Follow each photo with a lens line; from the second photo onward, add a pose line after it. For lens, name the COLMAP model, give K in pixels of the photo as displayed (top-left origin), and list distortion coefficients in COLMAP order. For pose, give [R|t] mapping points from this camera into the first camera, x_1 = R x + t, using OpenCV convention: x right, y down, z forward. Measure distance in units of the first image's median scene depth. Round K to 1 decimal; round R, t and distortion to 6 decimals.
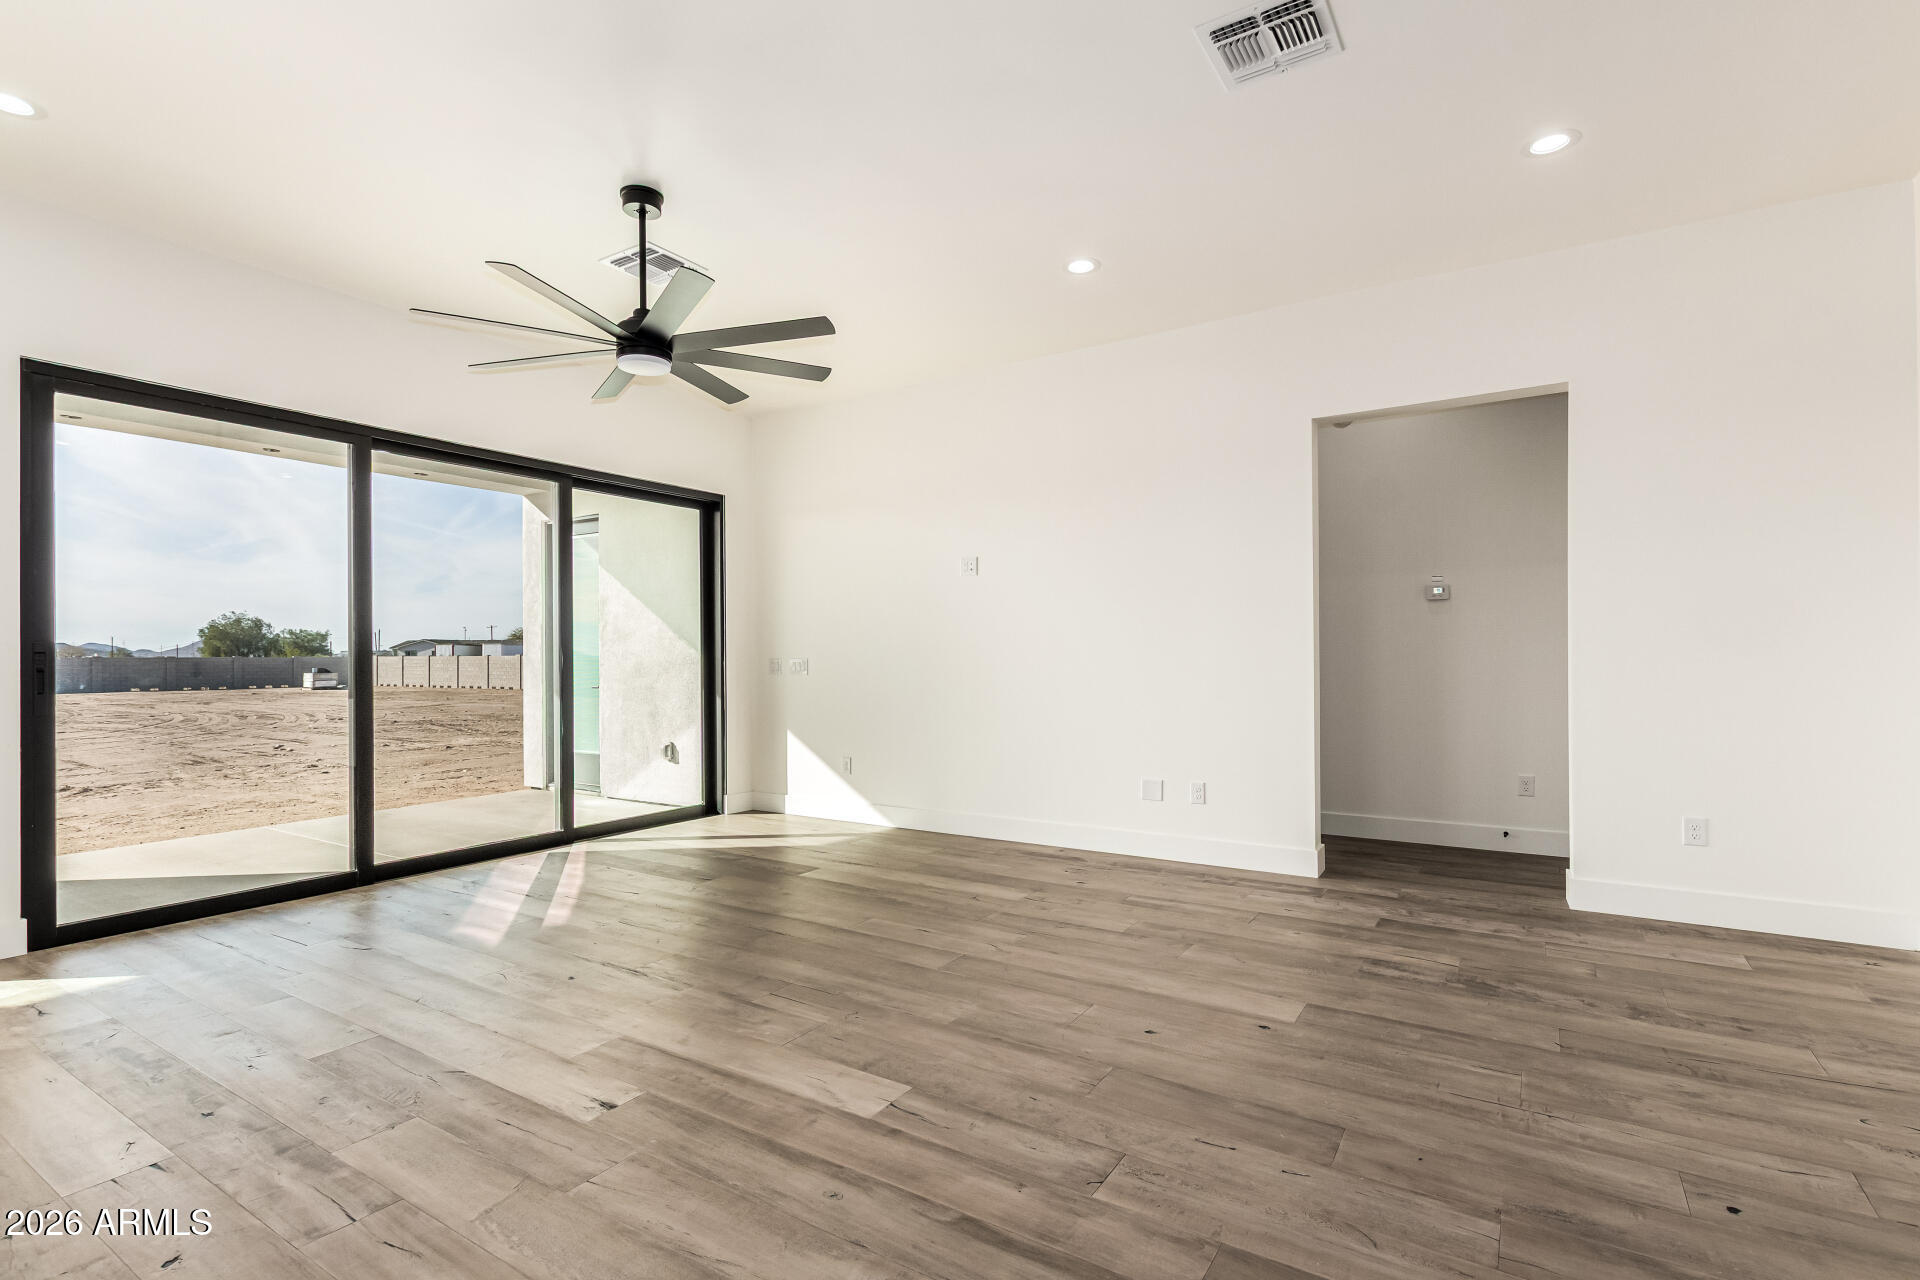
lens RADIAL K [[882.2, 0, 959.9], [0, 882.2, 687.1], [0, 0, 1]] dist [0.004902, -0.001728]
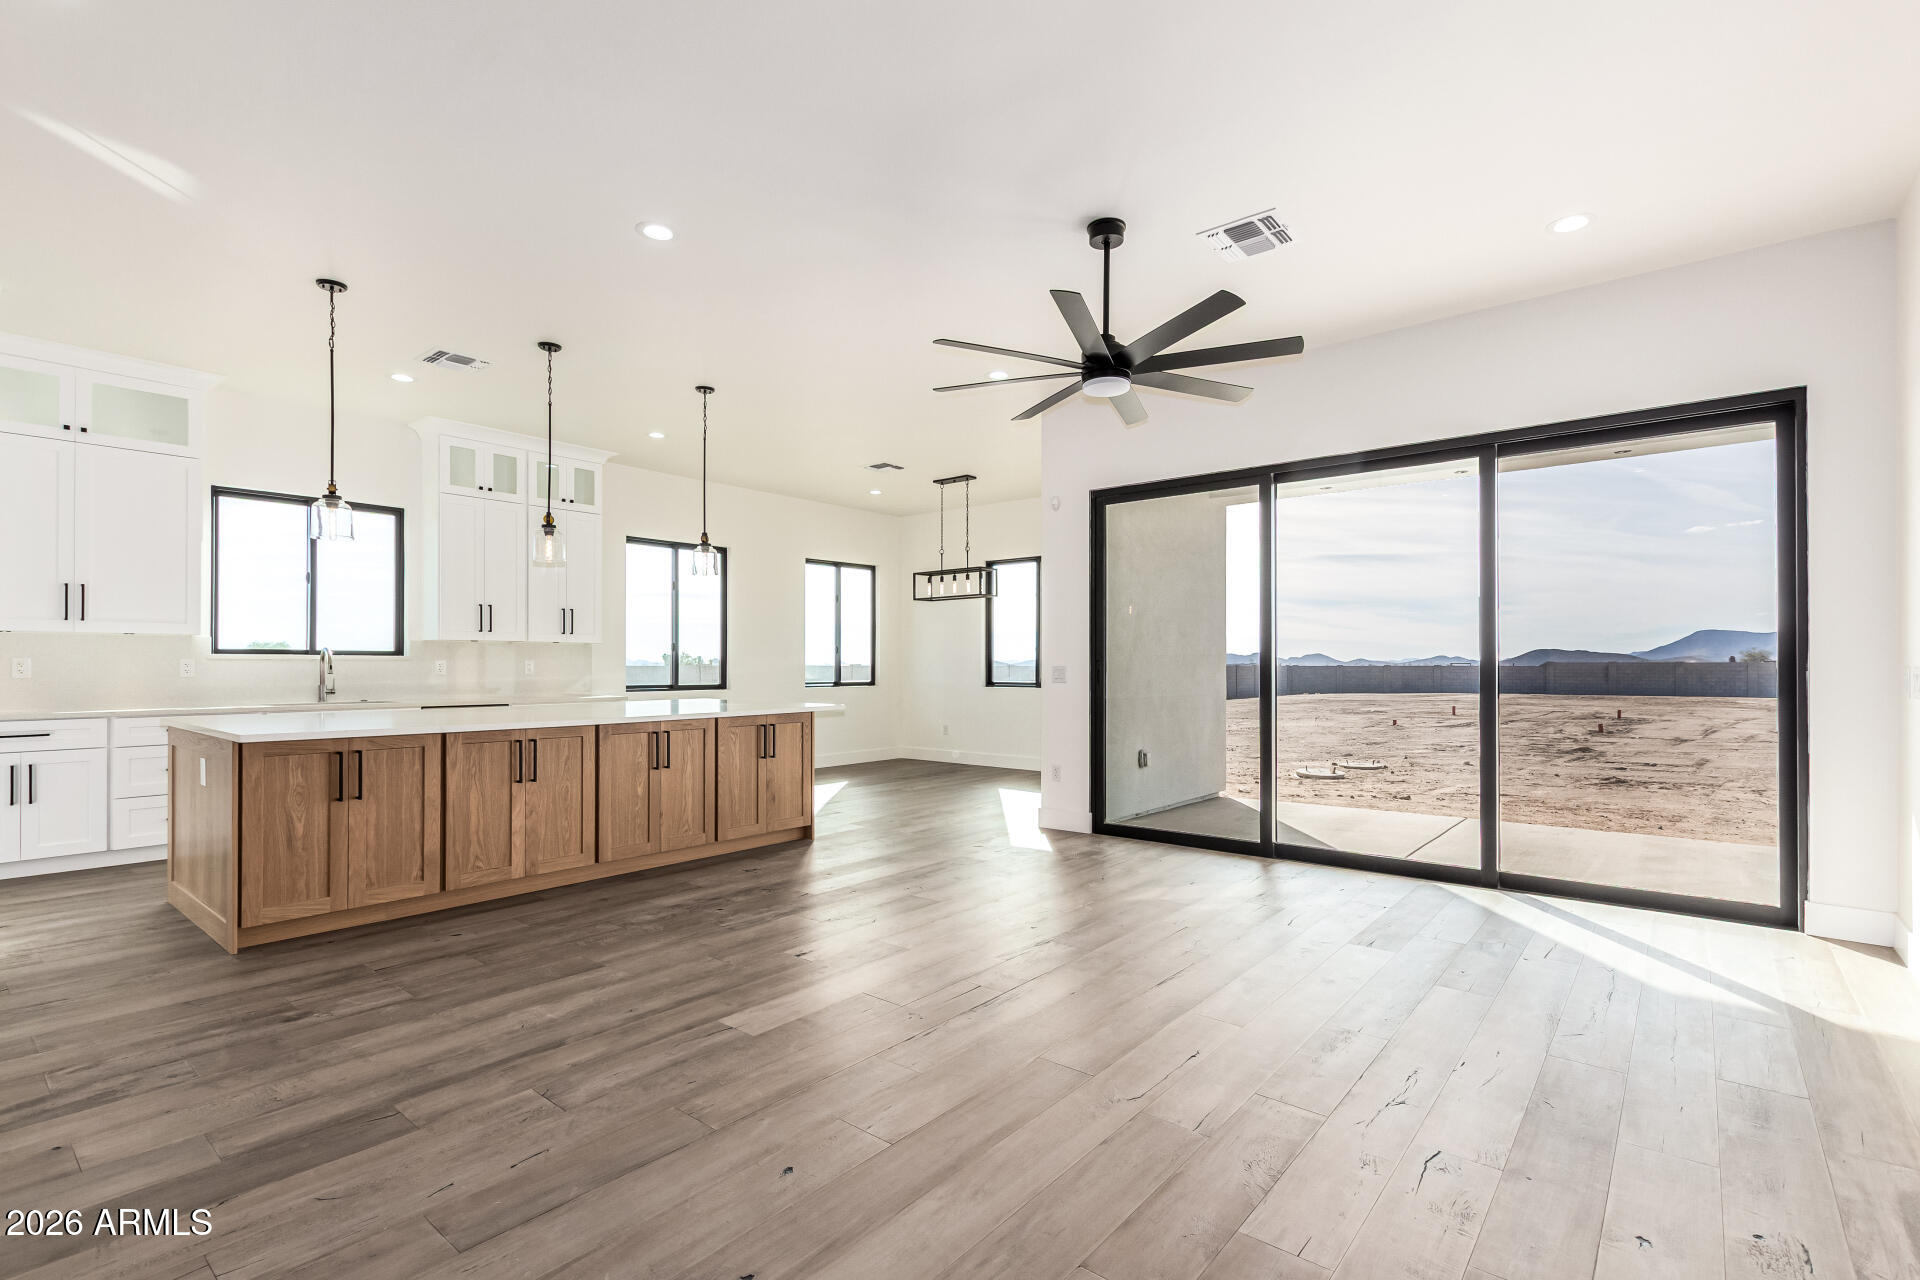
lens RADIAL K [[882.2, 0, 961.2], [0, 882.2, 663.2], [0, 0, 1]] dist [0.004902, -0.001728]
pose [[-0.117809, 0.003319, -0.993031, 0.833616], [-0.030561, 0.999509, 0.006966, -0.048599], [0.992566, 0.031169, -0.117650, 1.074587]]
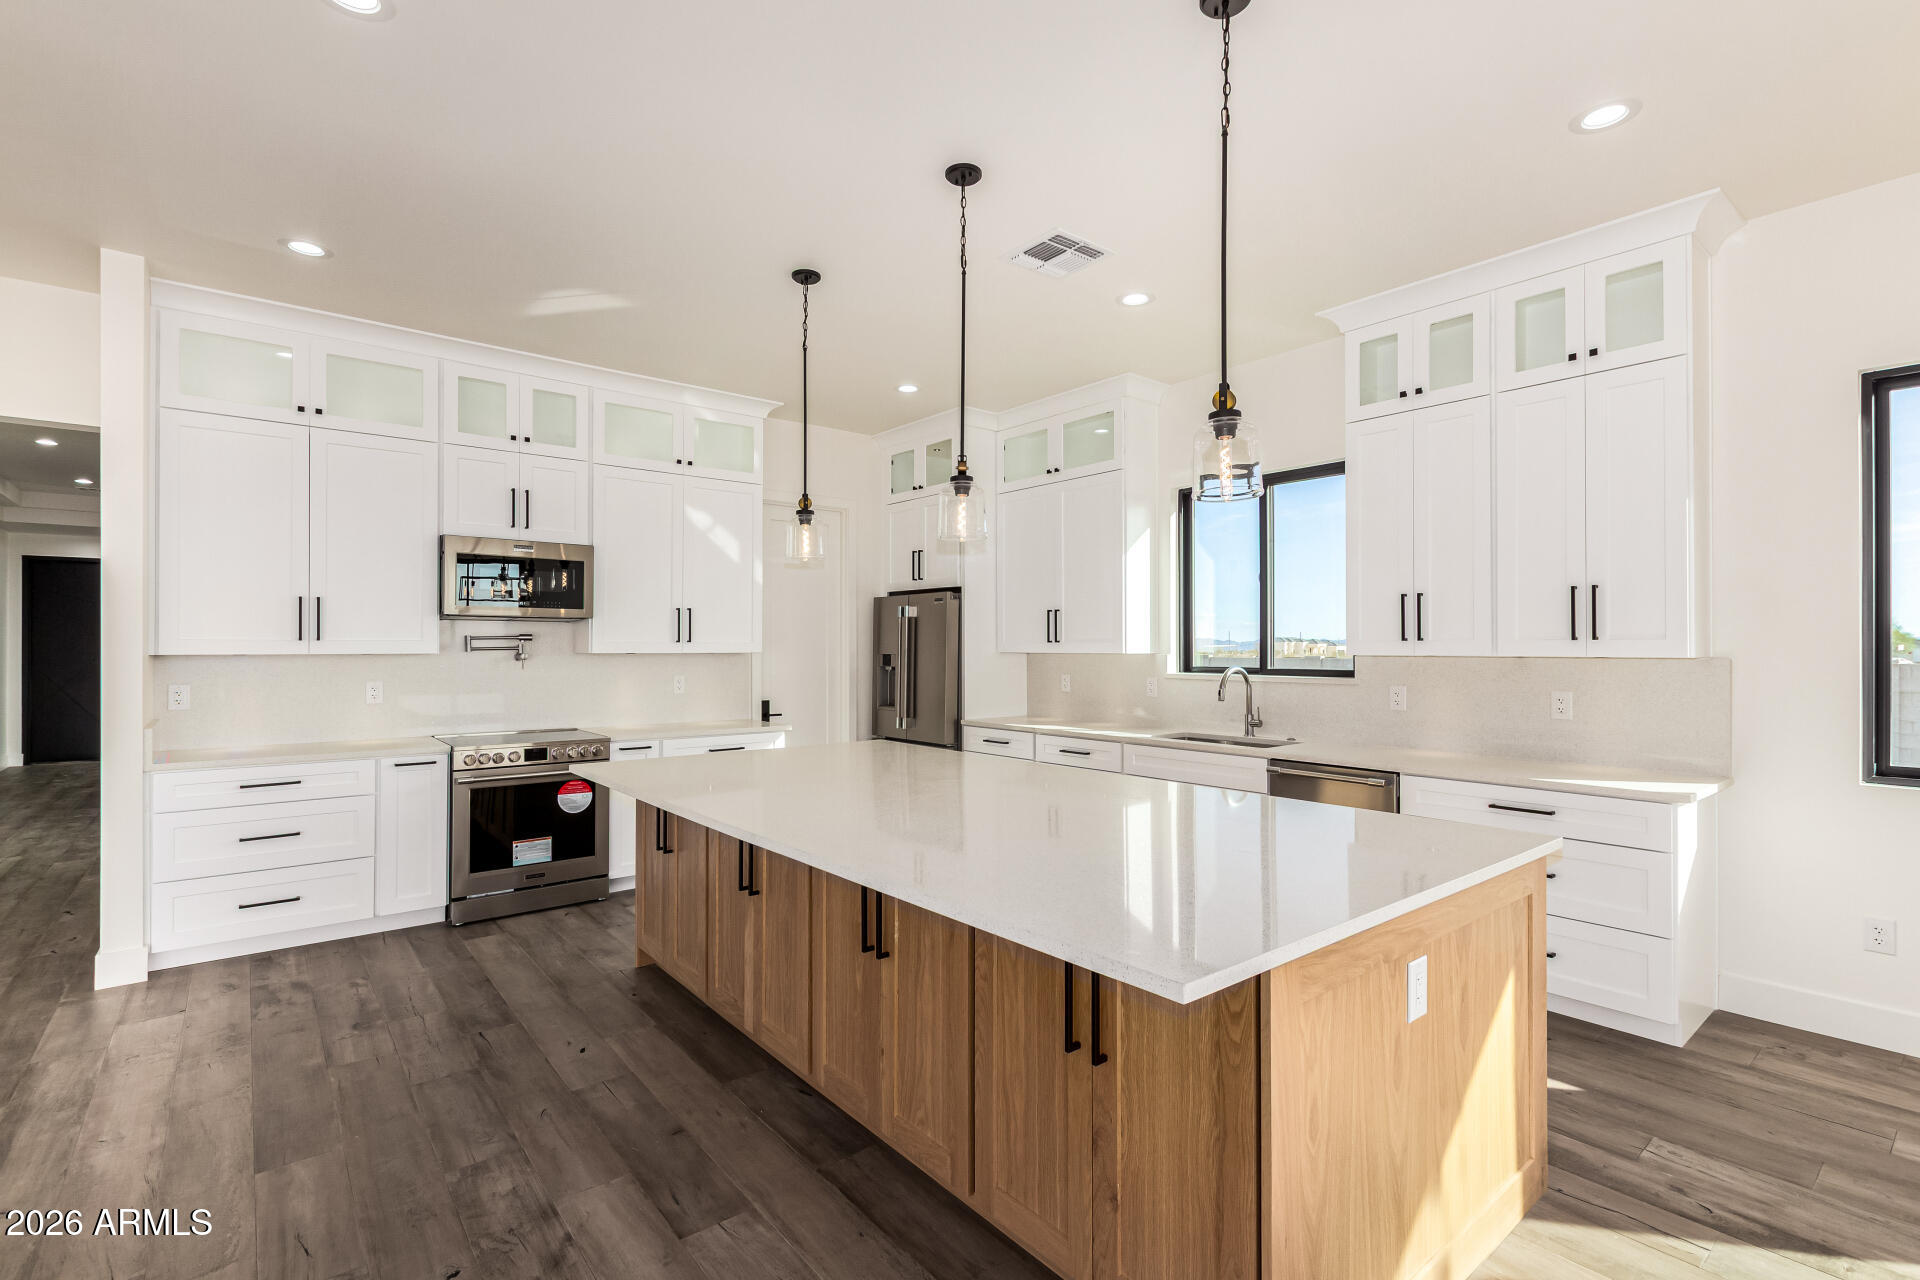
lens RADIAL K [[882.2, 0, 958.4], [0, 882.2, 640.5], [0, 0, 1]] dist [0.004902, -0.001728]
pose [[-0.950413, 0.007655, 0.310895, -1.044203], [0.014565, 0.999696, 0.019911, -0.111815], [-0.310648, 0.023452, -0.950236, 1.038454]]
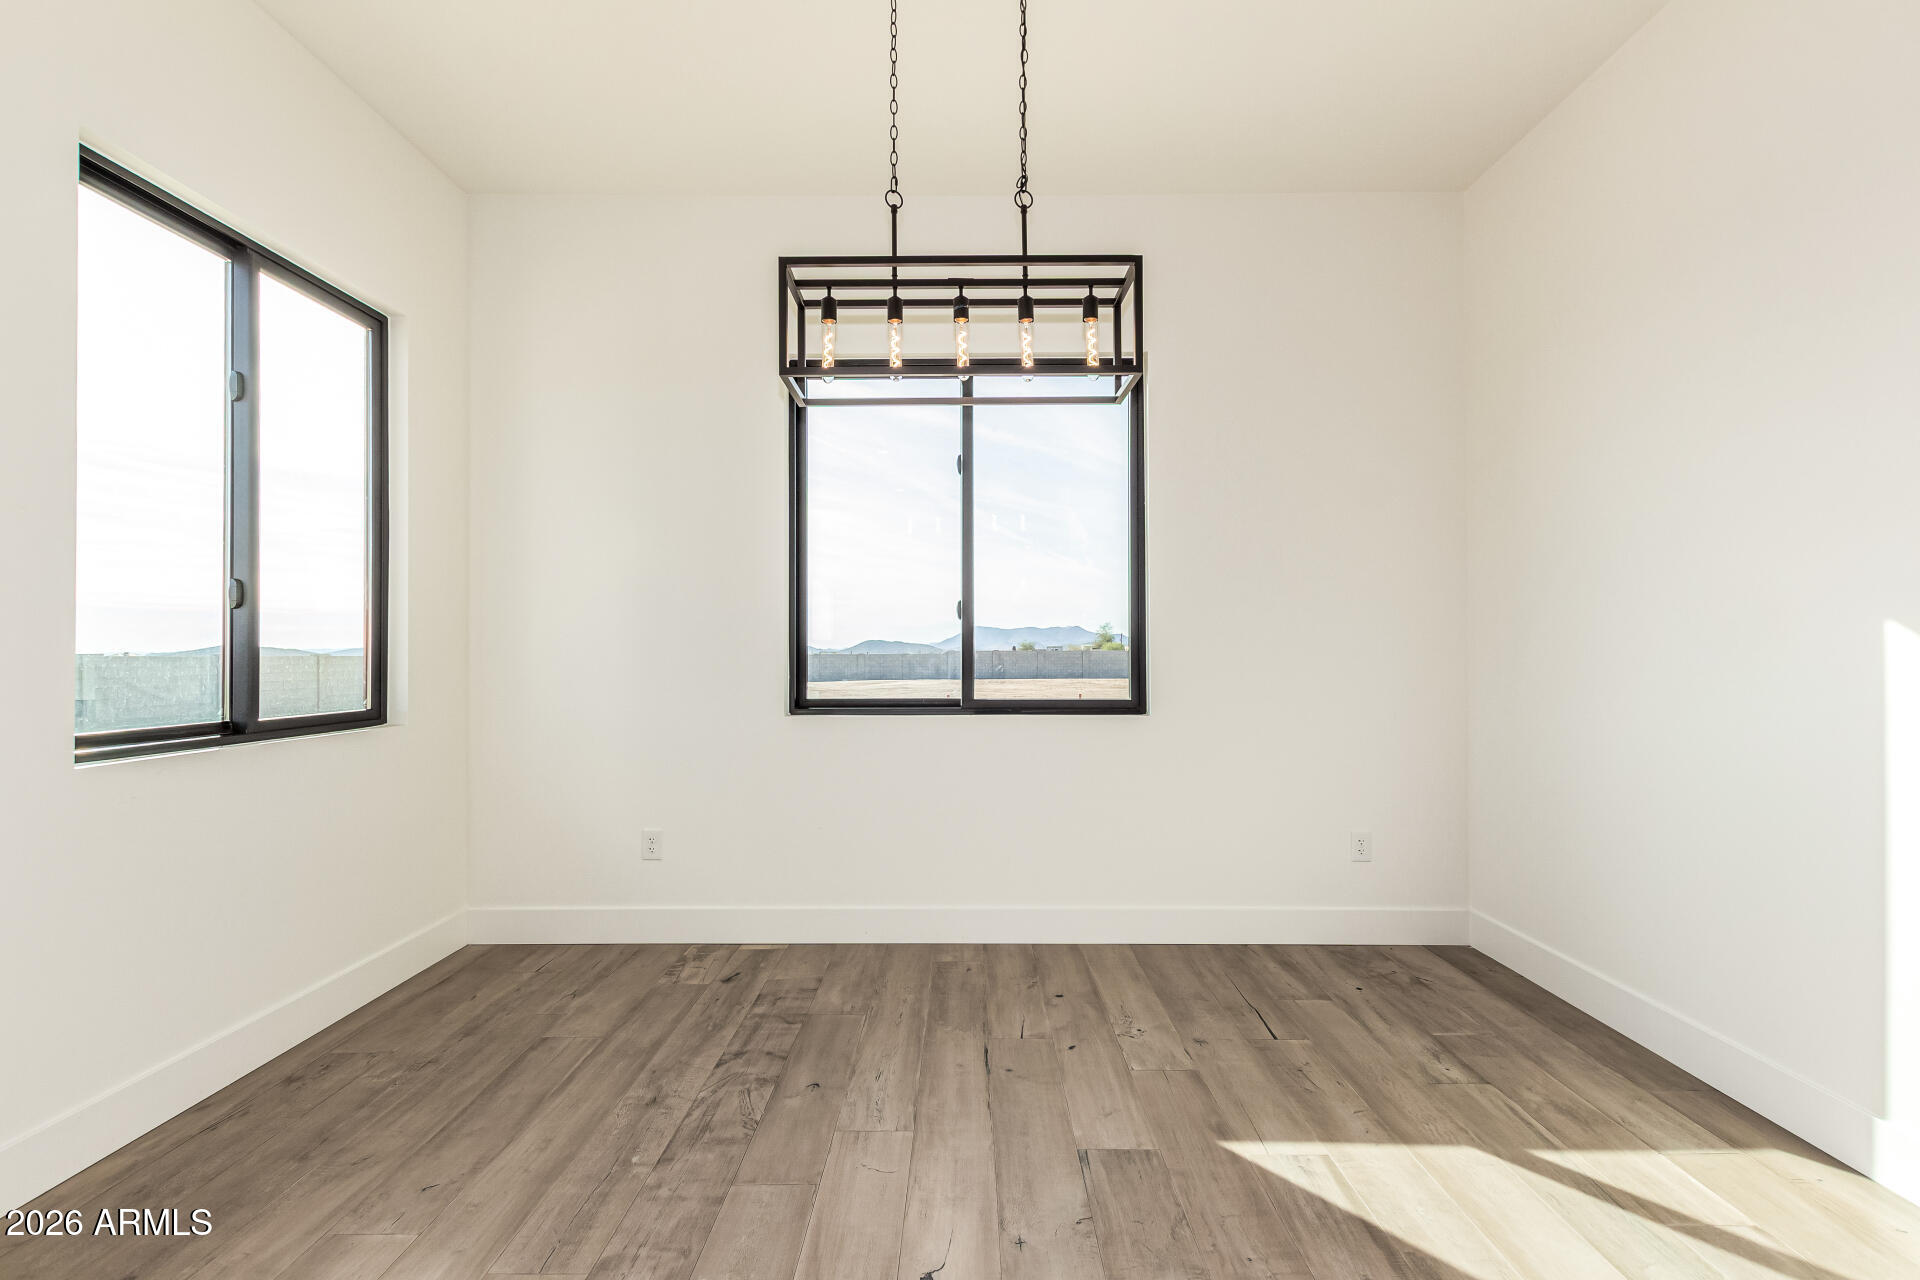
lens RADIAL K [[882.2, 0, 971.2], [0, 882.2, 641.4], [0, 0, 1]] dist [0.004902, -0.001728]
pose [[0.547366, -0.006523, -0.836868, -1.383427], [-0.028588, 0.999240, -0.026486, -0.012307], [0.836405, 0.038422, 0.546763, 0.325345]]
